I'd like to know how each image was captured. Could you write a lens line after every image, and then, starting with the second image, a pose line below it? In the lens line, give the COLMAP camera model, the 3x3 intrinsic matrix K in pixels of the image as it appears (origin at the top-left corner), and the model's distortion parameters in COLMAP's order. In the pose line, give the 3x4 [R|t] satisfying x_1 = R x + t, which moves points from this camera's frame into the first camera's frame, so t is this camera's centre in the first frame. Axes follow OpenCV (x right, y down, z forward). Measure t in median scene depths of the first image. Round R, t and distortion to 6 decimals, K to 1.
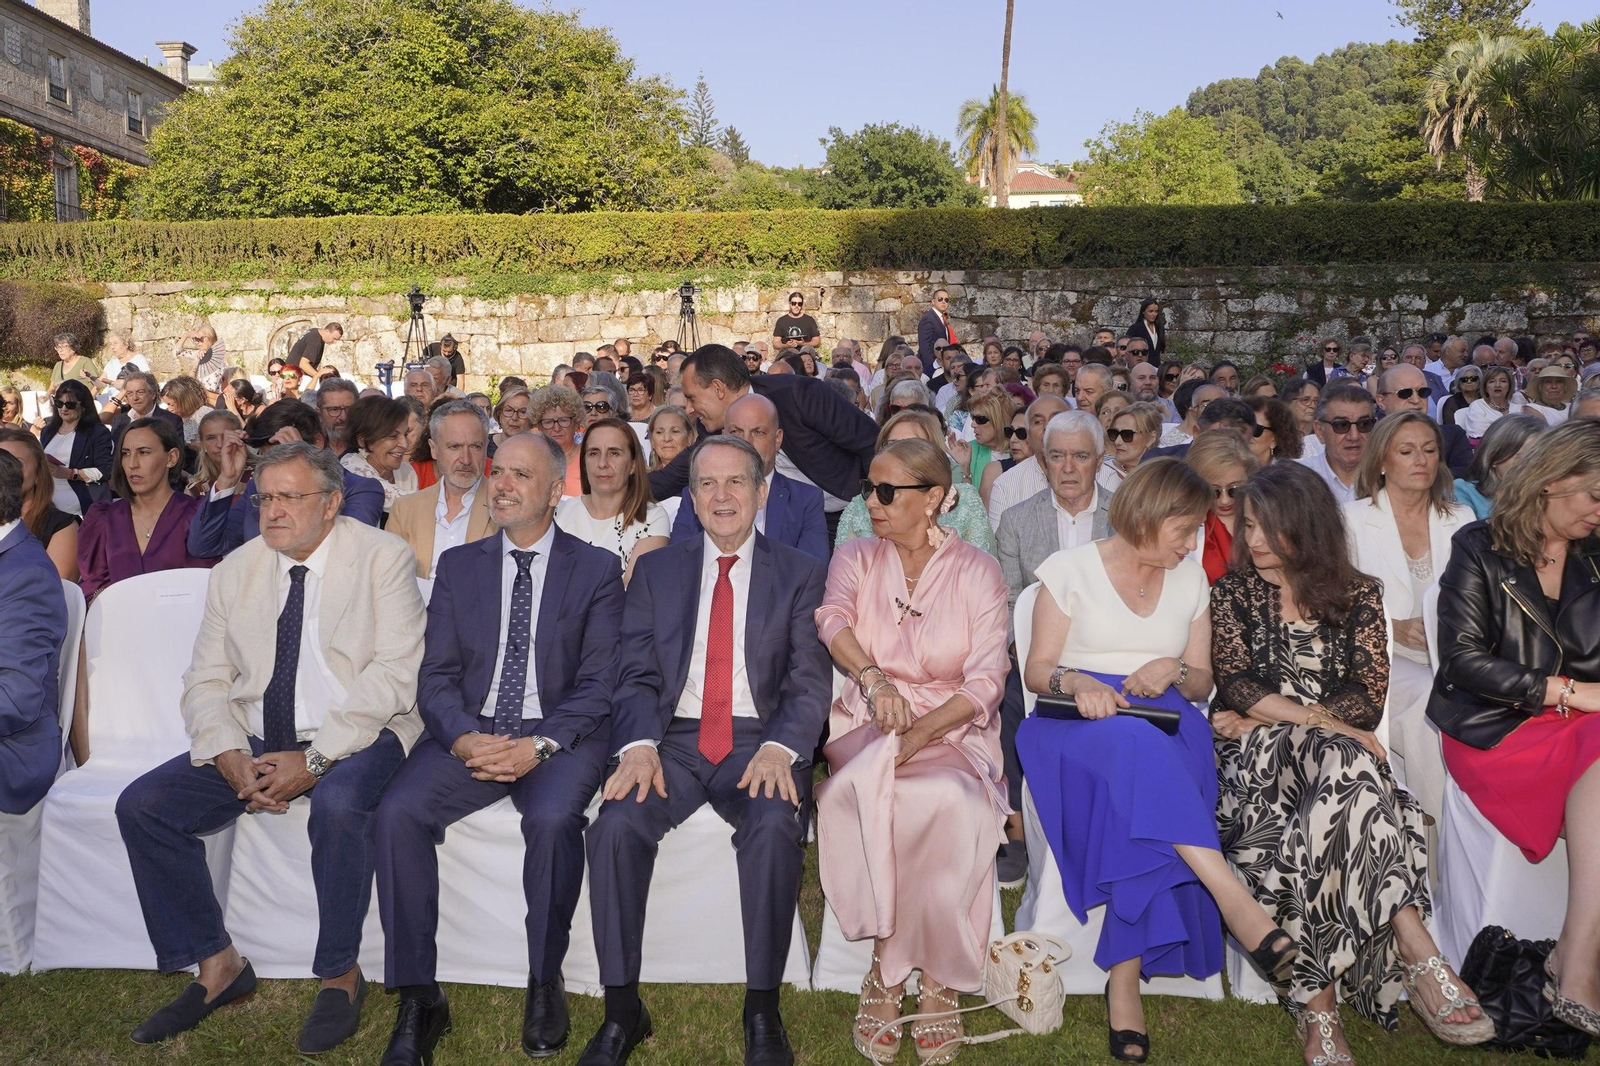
lens RADIAL K [[1376.9, 0, 784.8], [0, 1376.9, 534.7], [0, 0, 1]] dist [-0.007598, 0.005358]
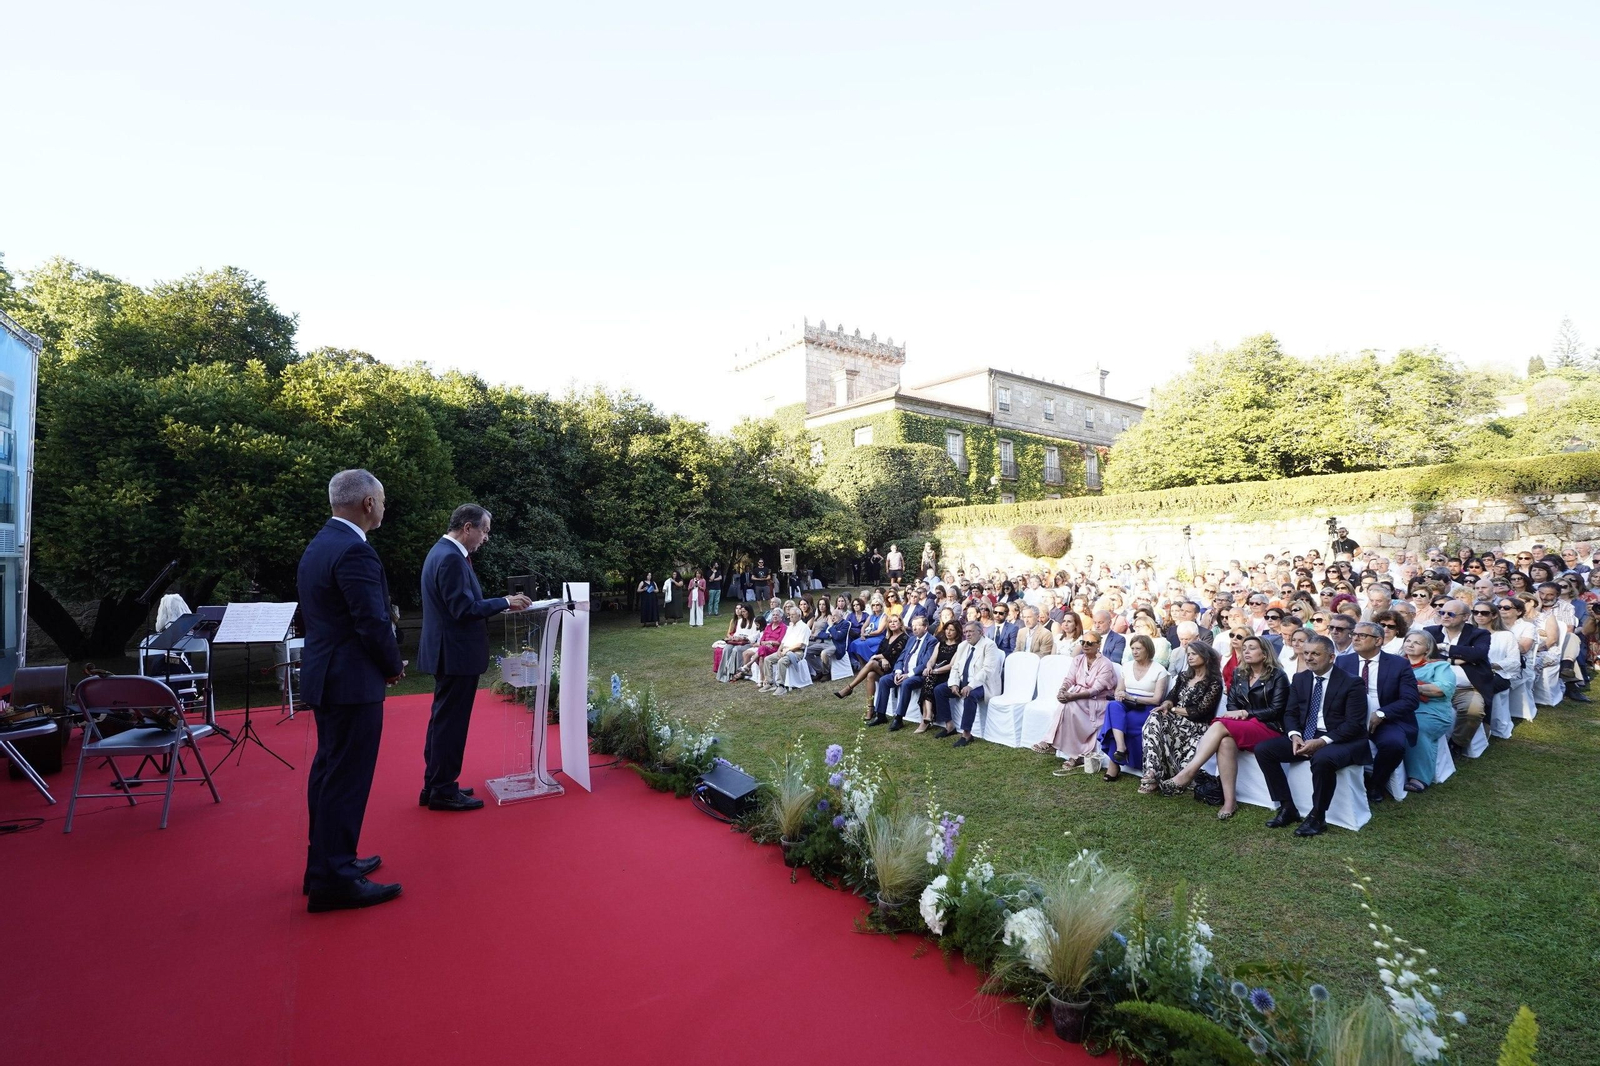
lens RADIAL K [[713.8, 0, 800.0], [0, 713.8, 533.0], [0, 0, 1]] dist [0.001864, 0.000812]
pose [[0.623168, -0.033070, -0.781388, 0.203628], [-0.064488, 0.993531, -0.093478, -0.015557], [0.779424, 0.108643, 0.617004, -0.169540]]
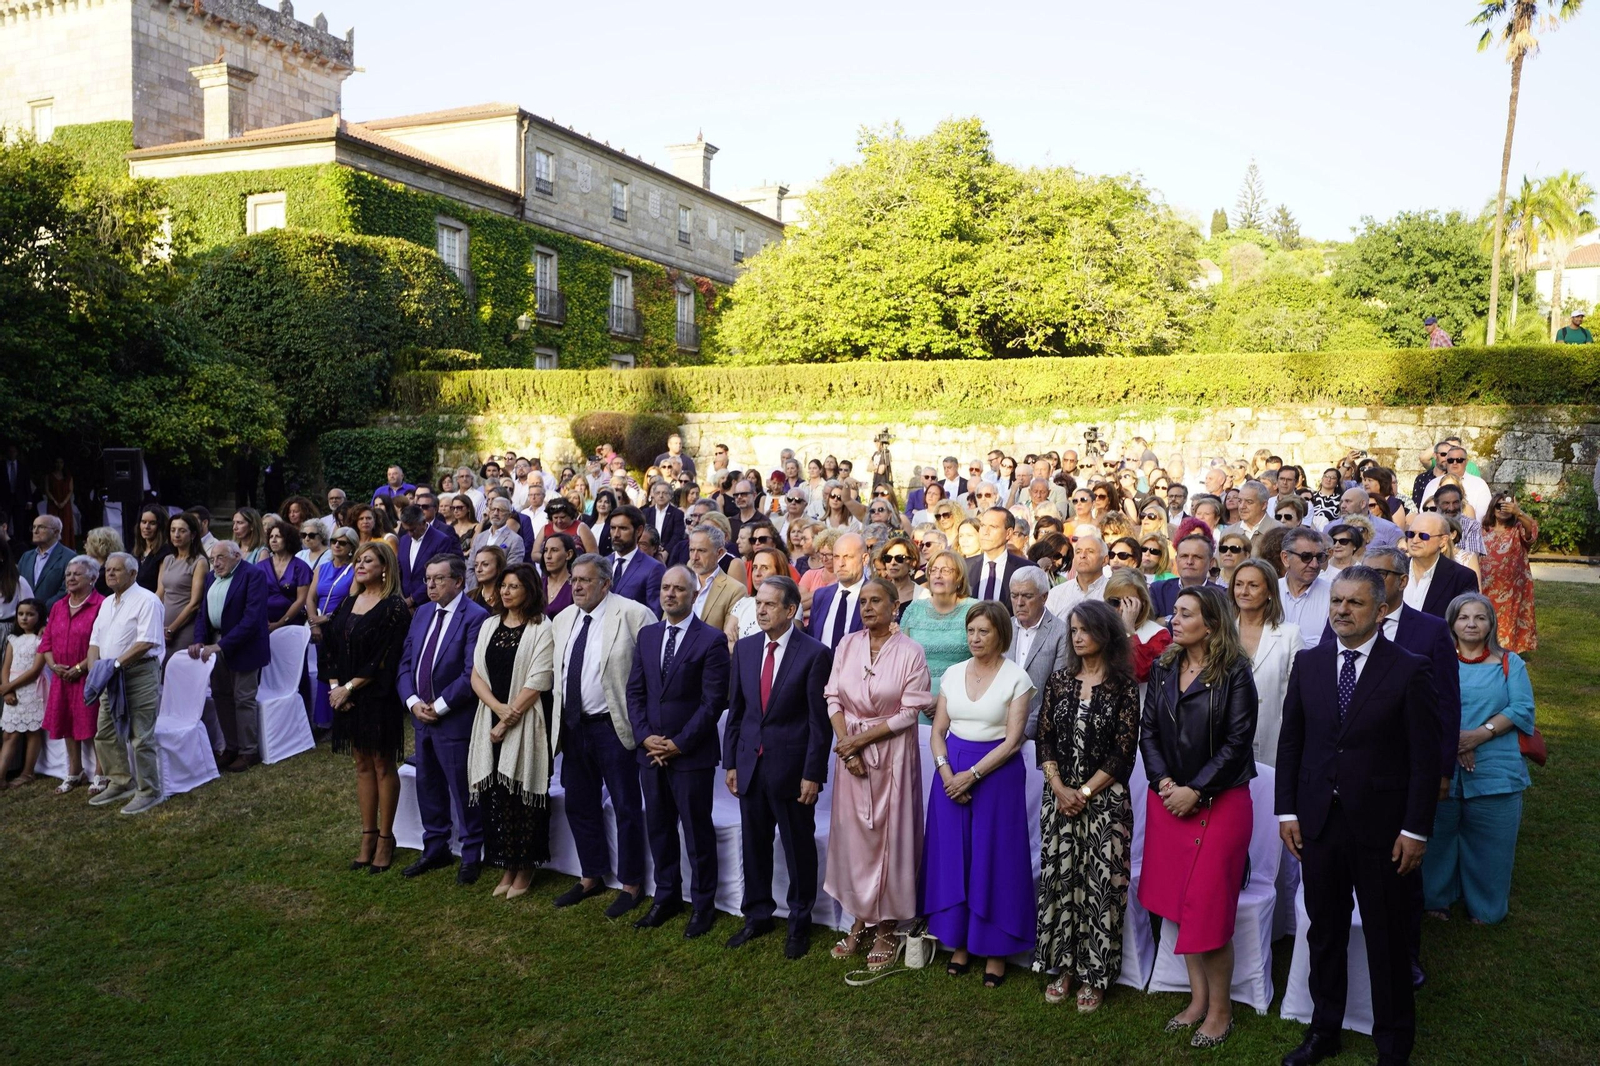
lens RADIAL K [[1281.6, 0, 786.9], [0, 1281.6, 531.1], [0, 0, 1]] dist [-0.008550, 0.022690]
pose [[0.918292, 0.039144, -0.393963, 0.109704], [-0.056430, 0.997881, -0.032383, -0.031183], [0.391861, 0.051969, 0.918556, -0.129897]]
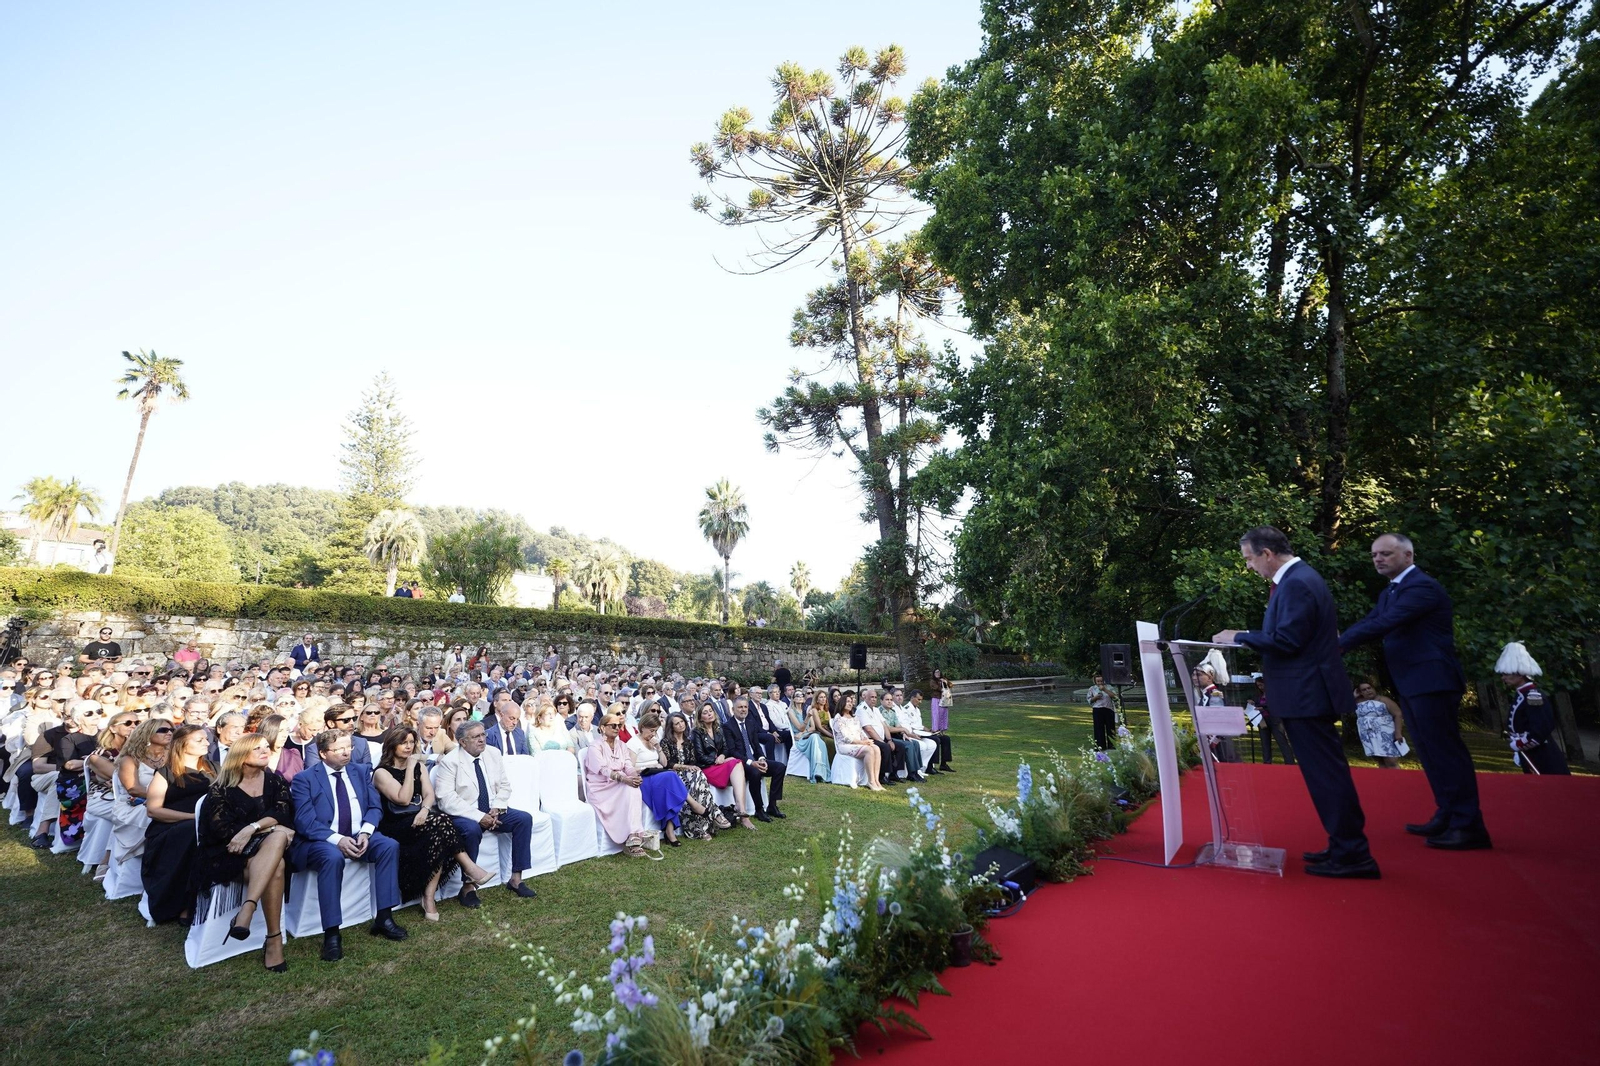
lens RADIAL K [[713.8, 0, 789.0], [0, 713.8, 531.5], [0, 0, 1]] dist [0.000659, 0.000390]
pose [[0.519983, 0.169516, 0.837187, -0.249264], [0.091090, 0.963516, -0.251673, -0.000293], [-0.849305, 0.207125, 0.485571, -0.097445]]
